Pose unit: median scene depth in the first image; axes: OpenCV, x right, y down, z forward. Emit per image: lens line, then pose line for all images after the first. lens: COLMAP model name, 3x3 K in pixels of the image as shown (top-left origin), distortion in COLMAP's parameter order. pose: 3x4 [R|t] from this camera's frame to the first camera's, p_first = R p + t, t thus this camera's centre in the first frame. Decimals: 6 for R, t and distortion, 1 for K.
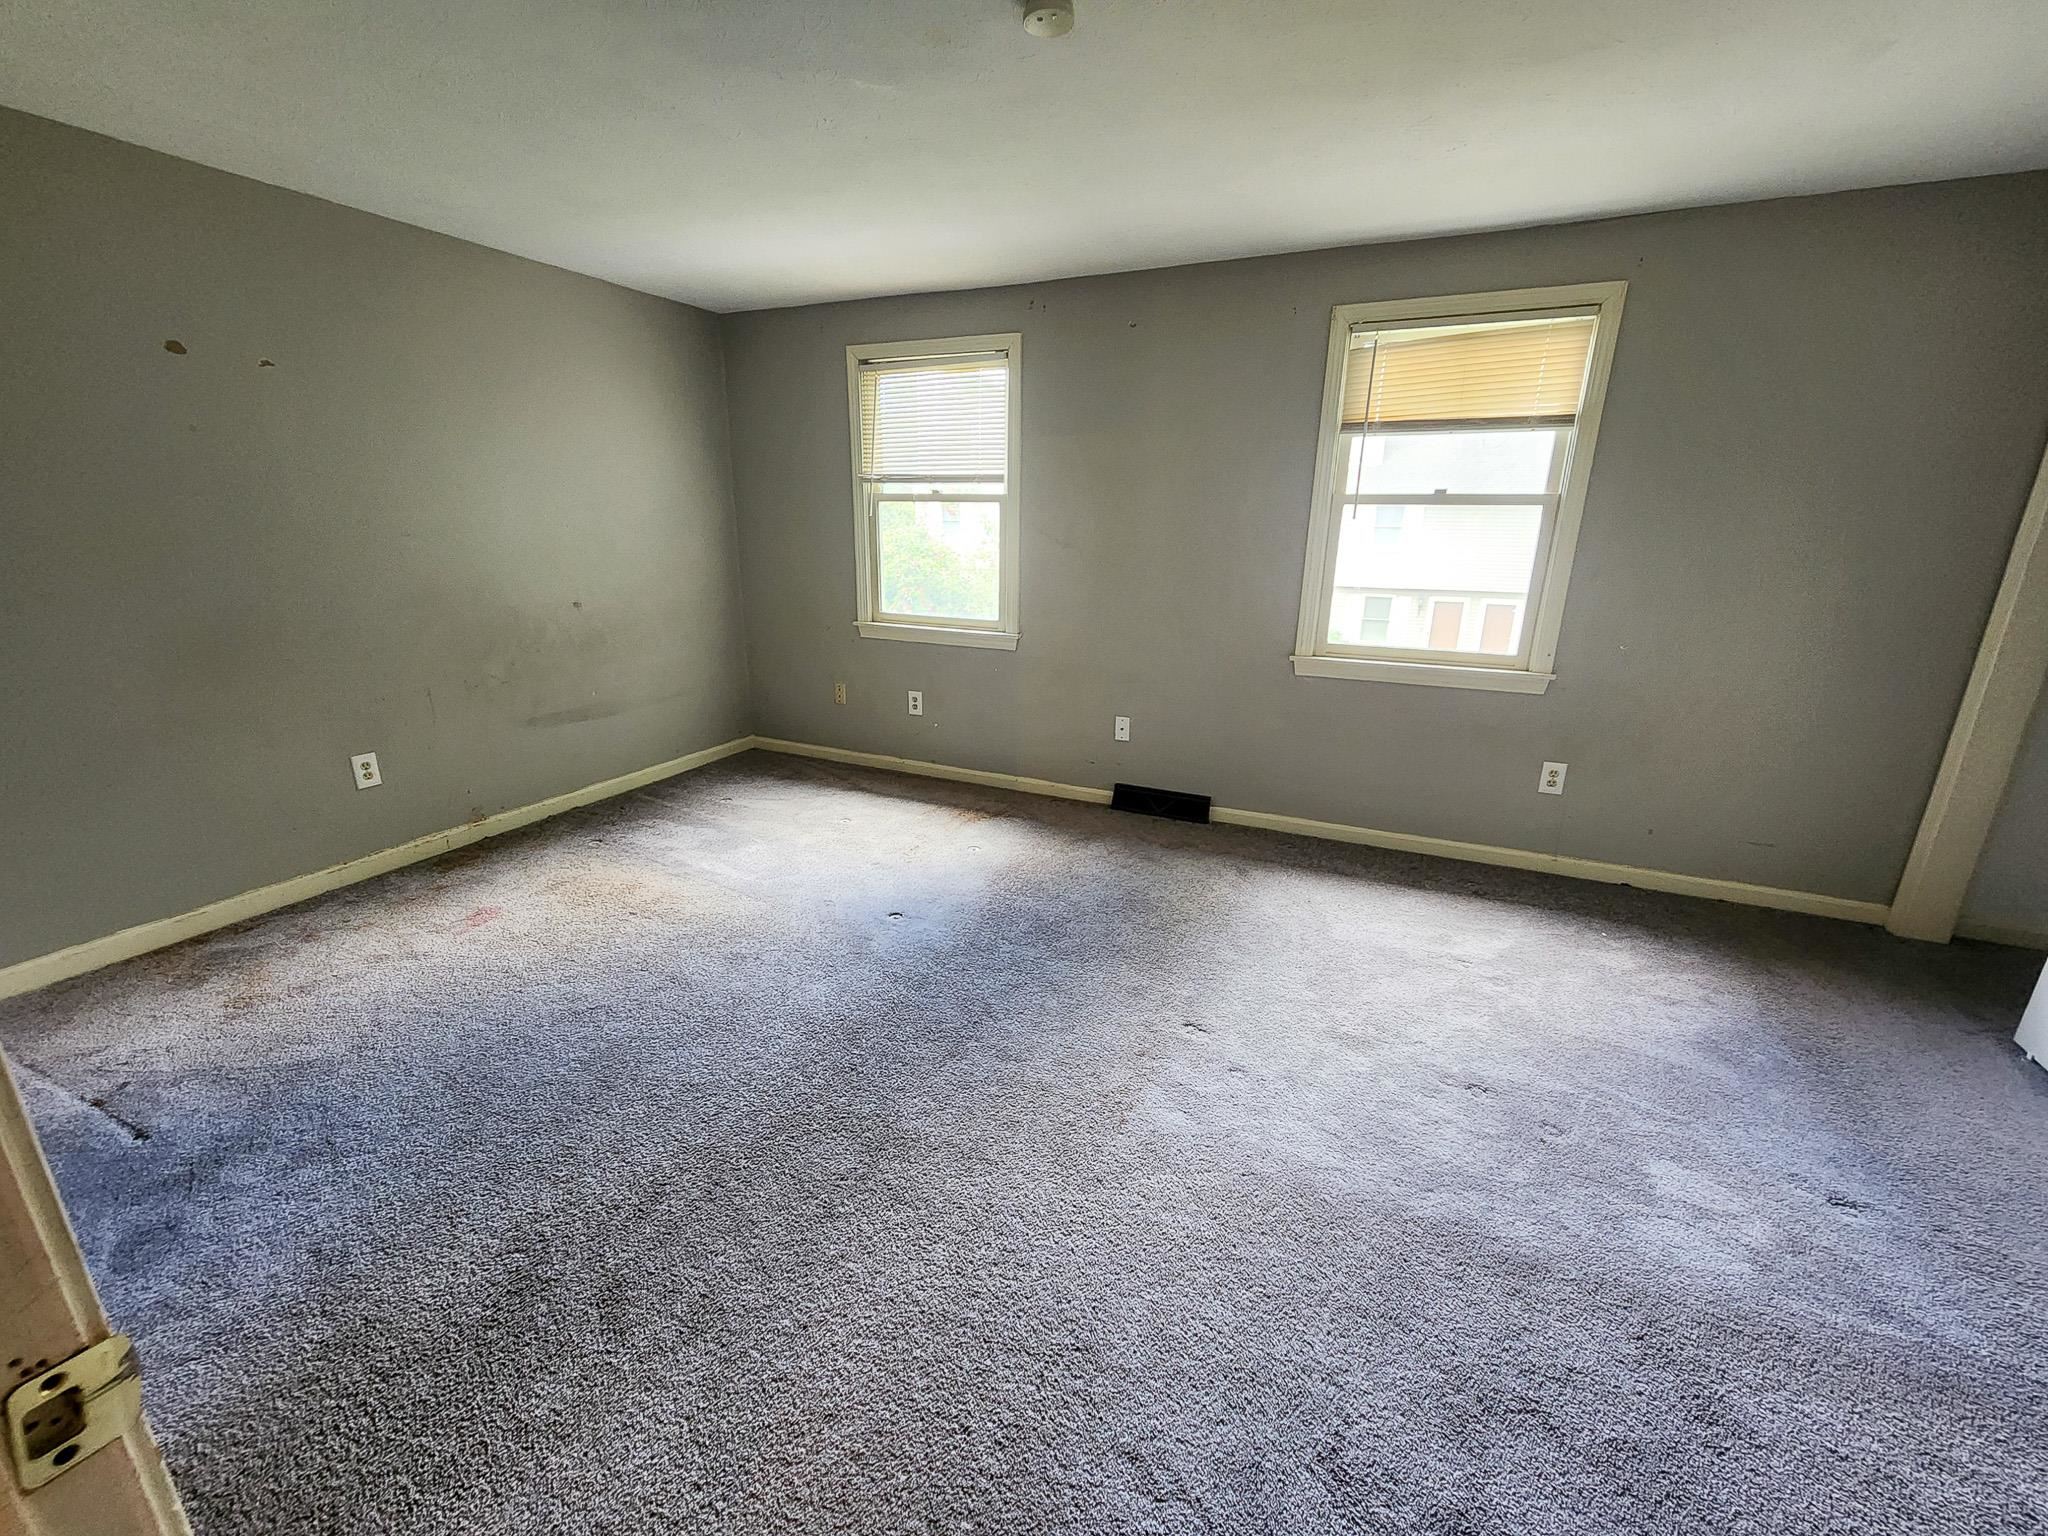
lens RADIAL K [[834.7, 0, 1012.0], [0, 834.7, 755.1], [0, 0, 1]] dist [-0.001099, 0.000751]
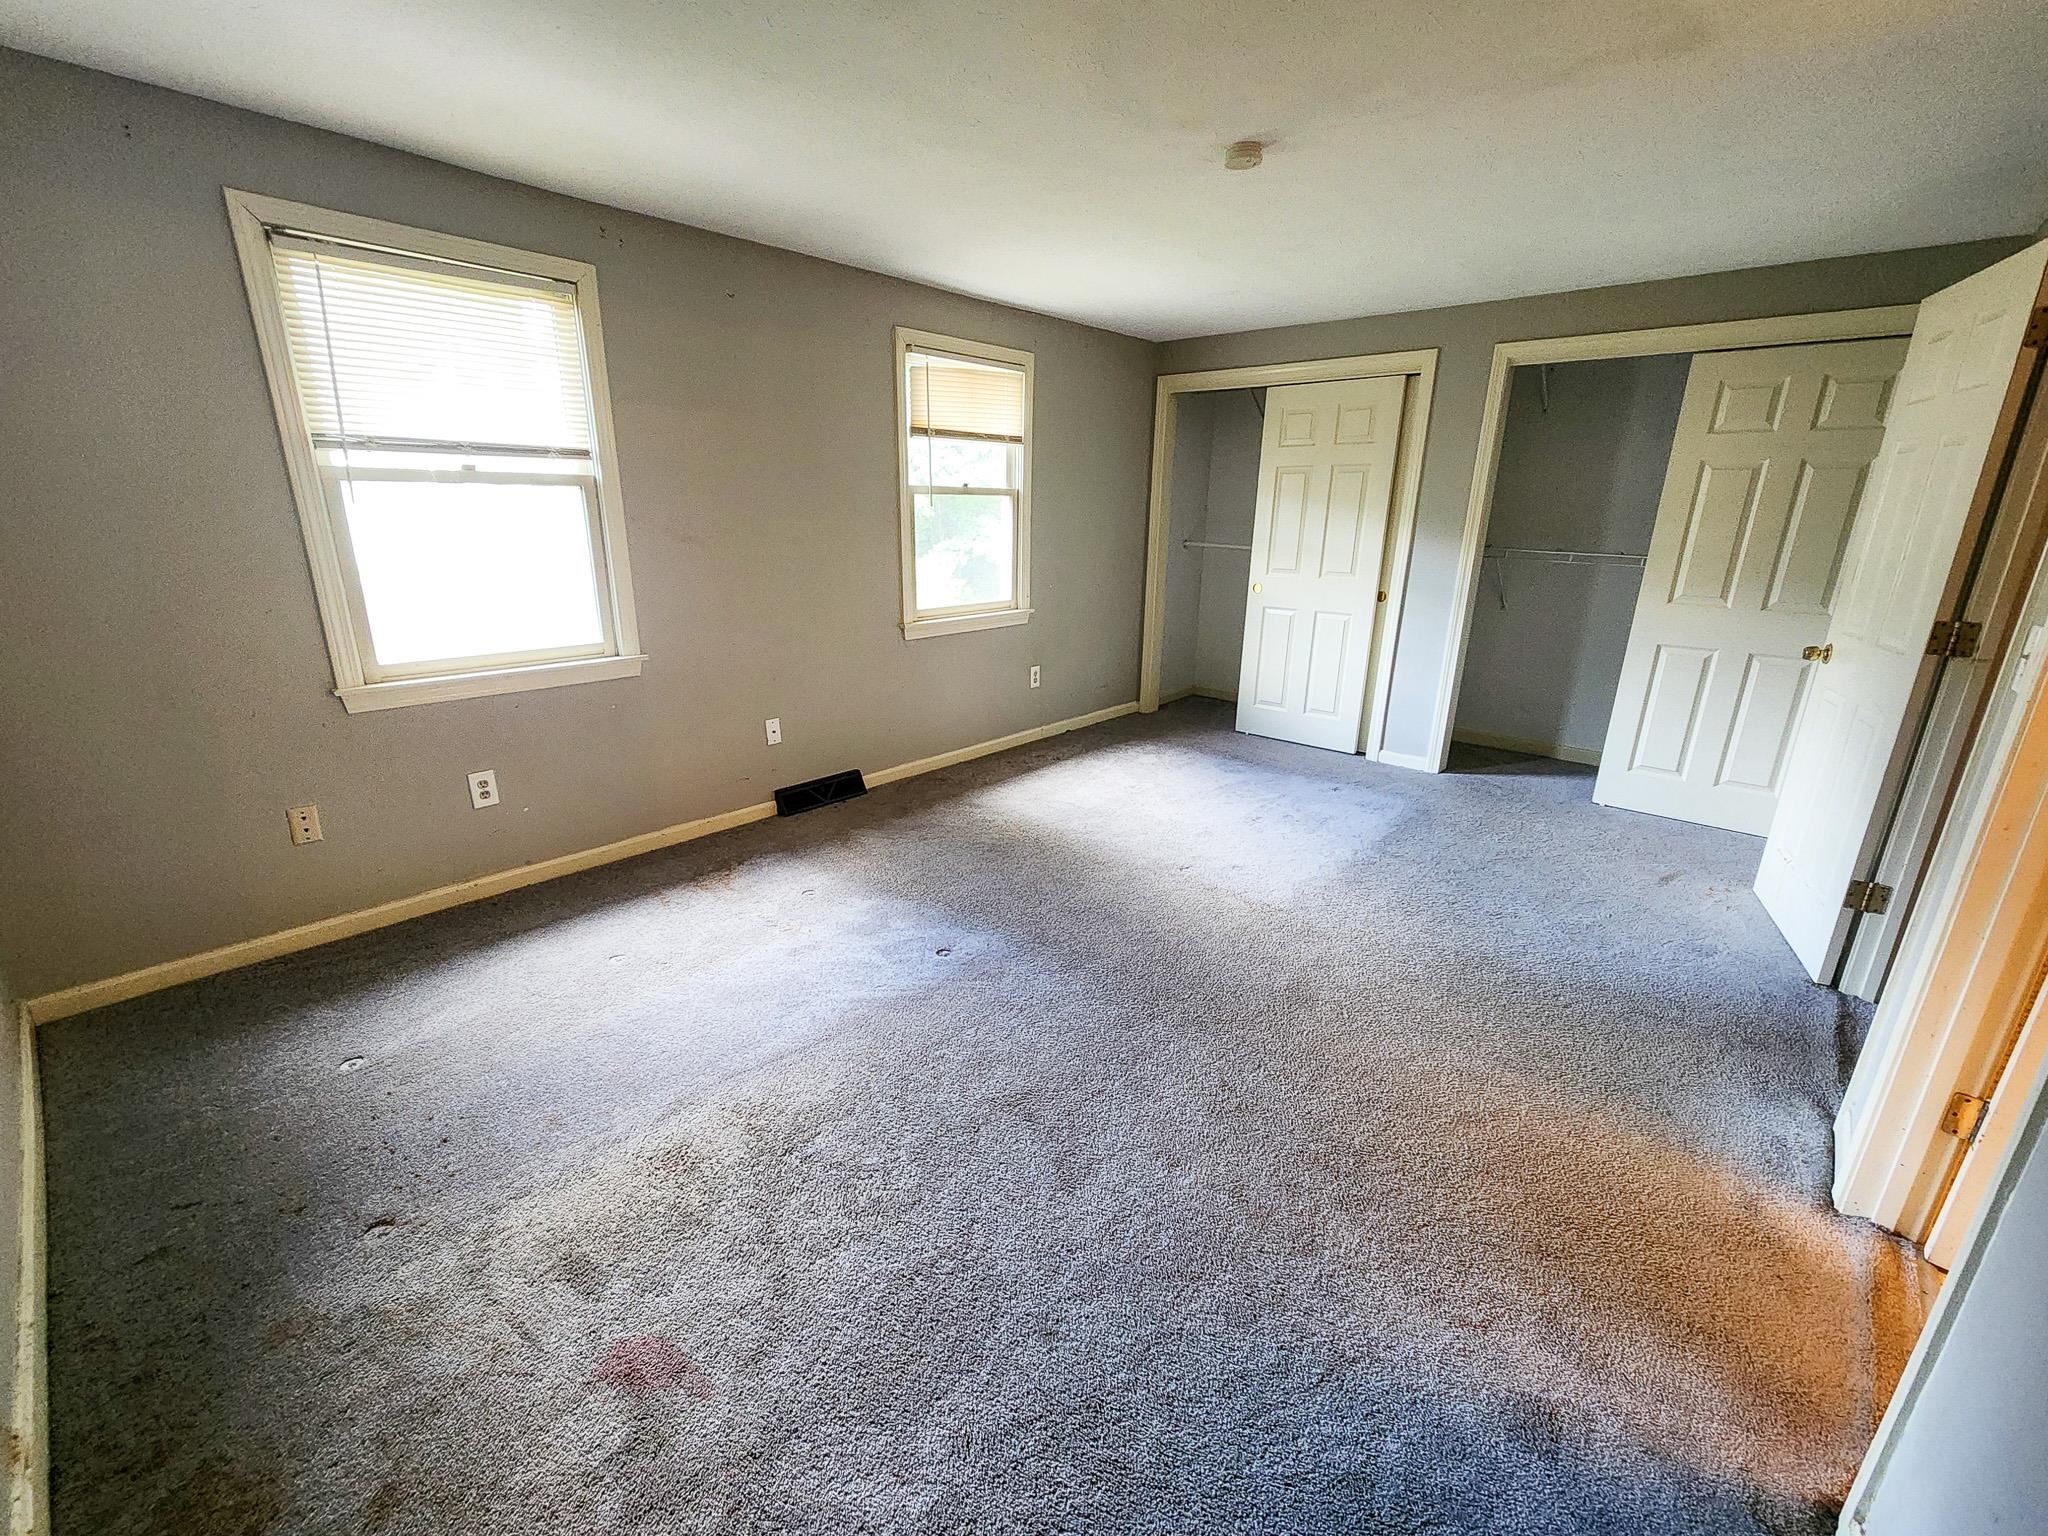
lens RADIAL K [[834.7, 0, 1004.5], [0, 834.7, 749.3], [0, 0, 1]] dist [-0.001099, 0.000751]
pose [[0.317902, -0.269844, 0.908913, -0.693931], [0.260743, 0.946562, 0.189824, -0.132709], [-0.911566, 0.176647, 0.371274, 0.452434]]
